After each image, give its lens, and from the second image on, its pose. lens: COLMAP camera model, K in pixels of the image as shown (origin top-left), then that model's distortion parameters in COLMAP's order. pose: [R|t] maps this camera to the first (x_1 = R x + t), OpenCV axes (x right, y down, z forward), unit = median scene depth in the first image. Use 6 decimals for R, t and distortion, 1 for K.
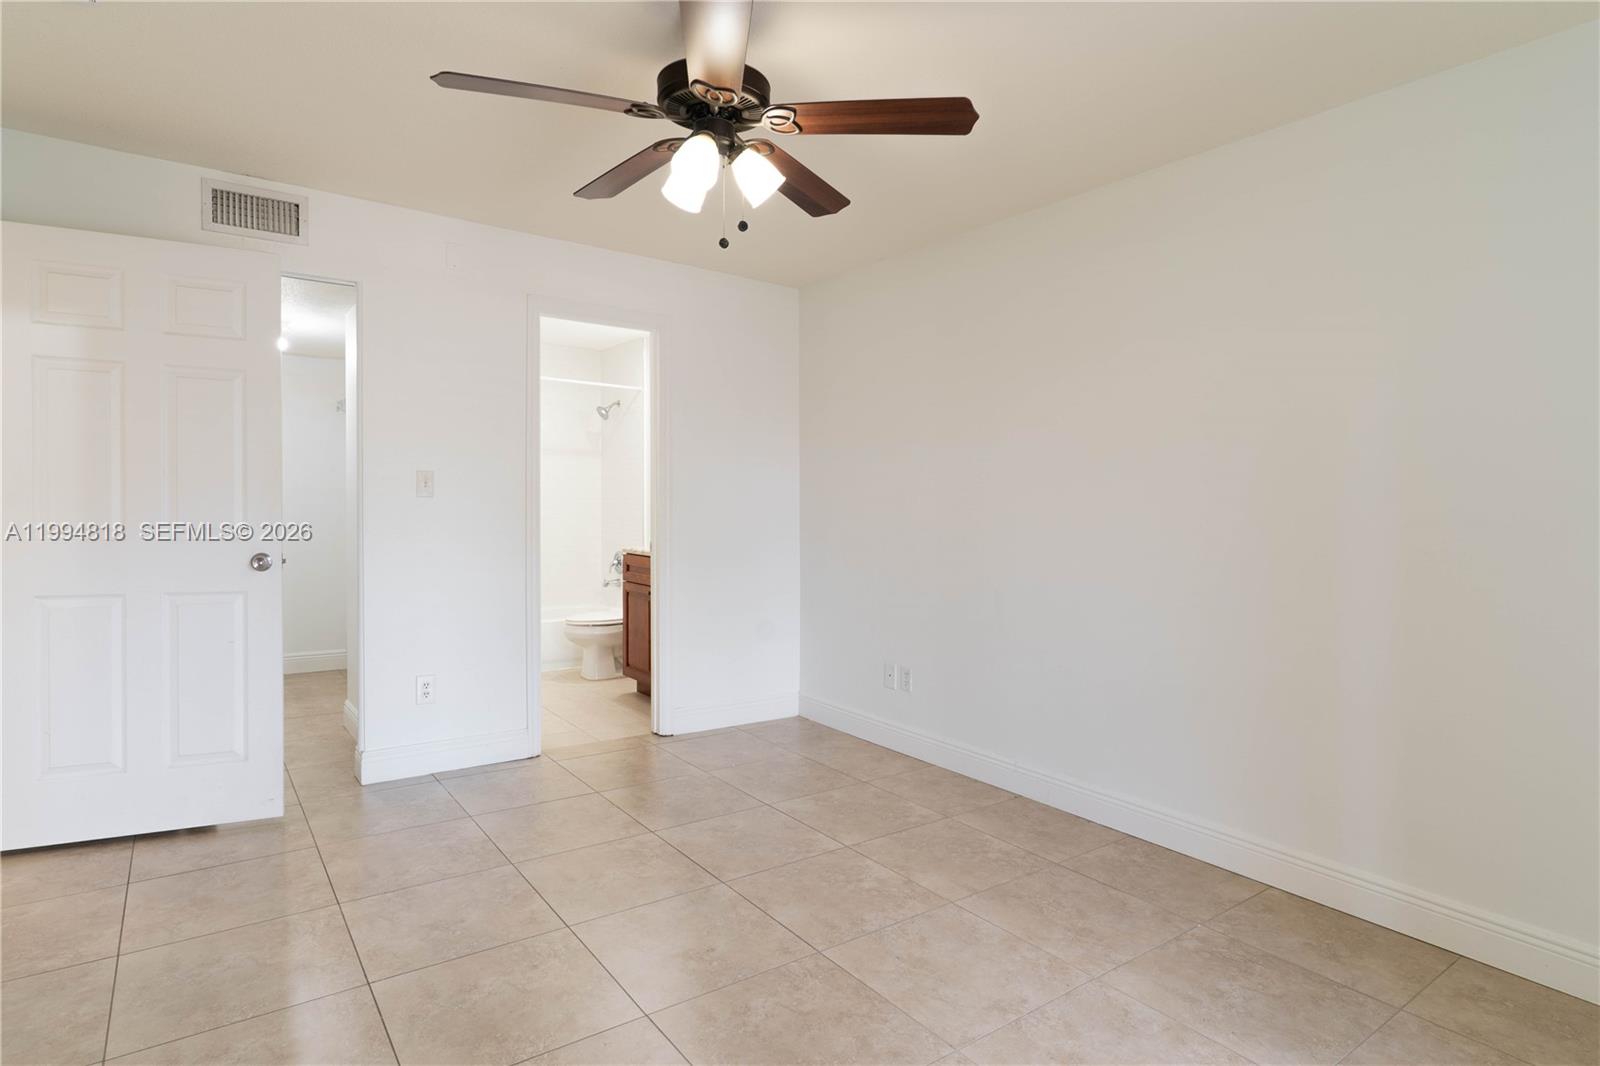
lens RADIAL K [[803.0, 0, 789.9], [0, 803.0, 513.0], [0, 0, 1]] dist [0.001625, 0.000047]
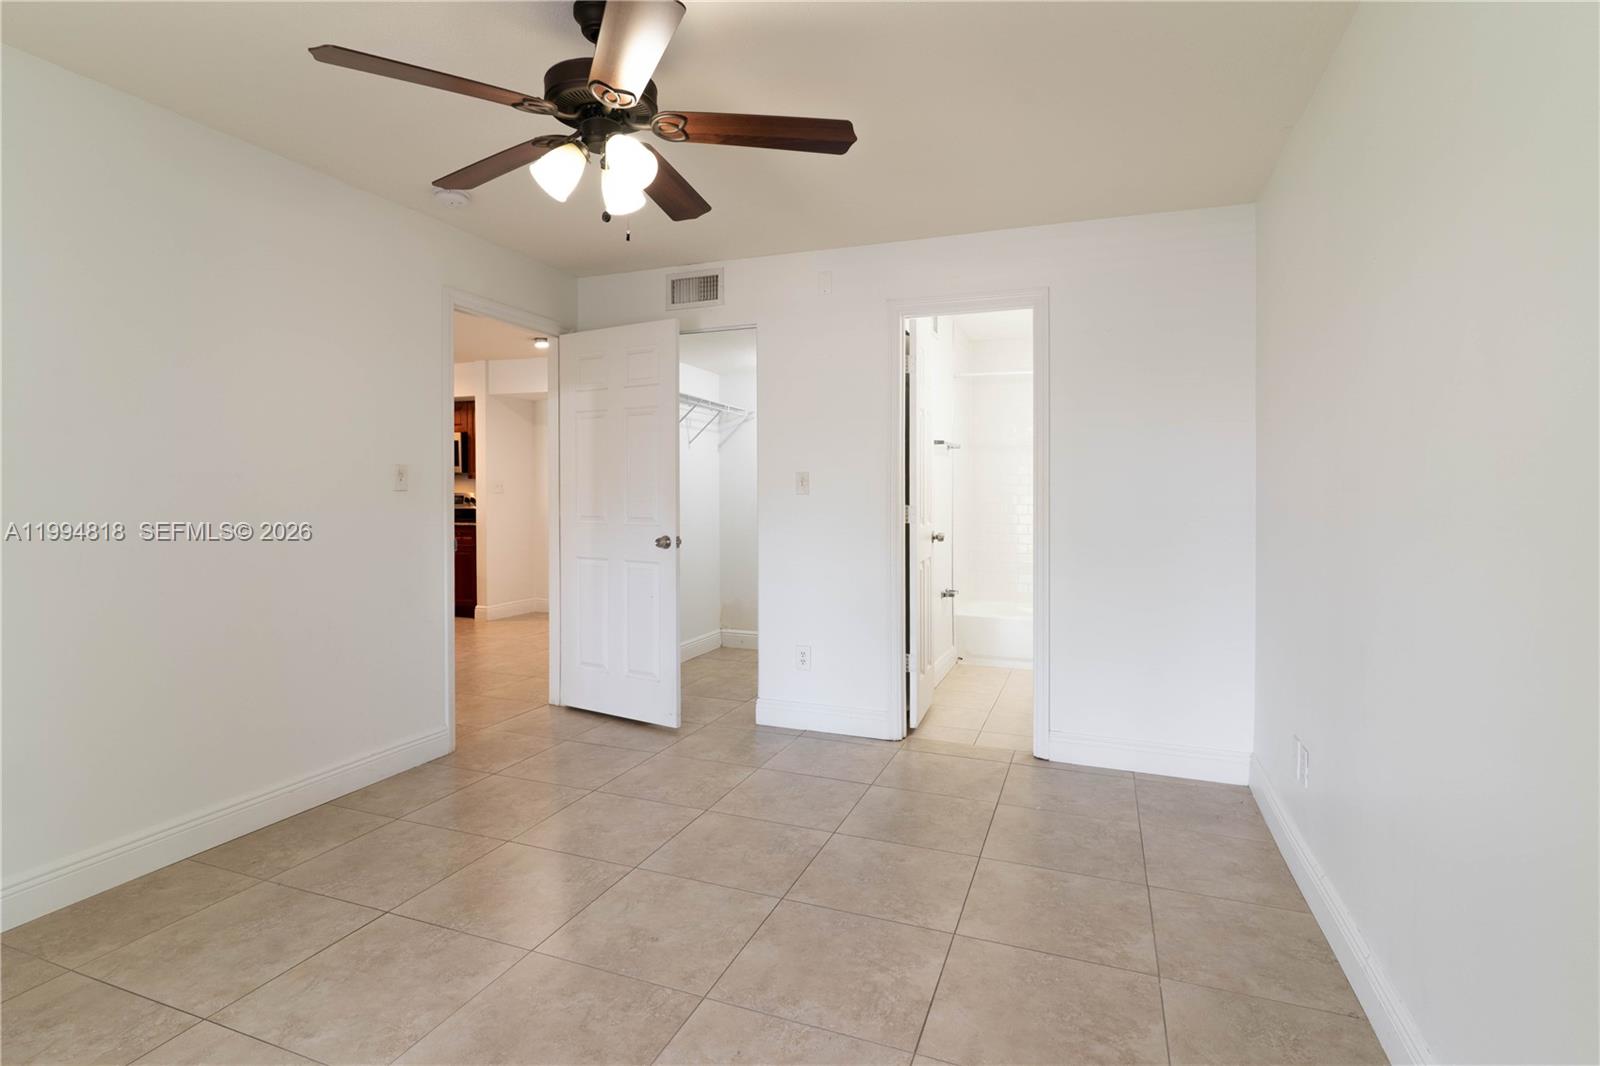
lens RADIAL K [[770.9, 0, 805.3], [0, 770.9, 506.9], [0, 0, 1]] dist [0.002410, 0.000290]
pose [[0.572740, 0.000050, -0.819737, 0.576575], [-0.005177, 0.999980, -0.003556, 0.004802], [0.819720, 0.006281, 0.572729, 0.432728]]
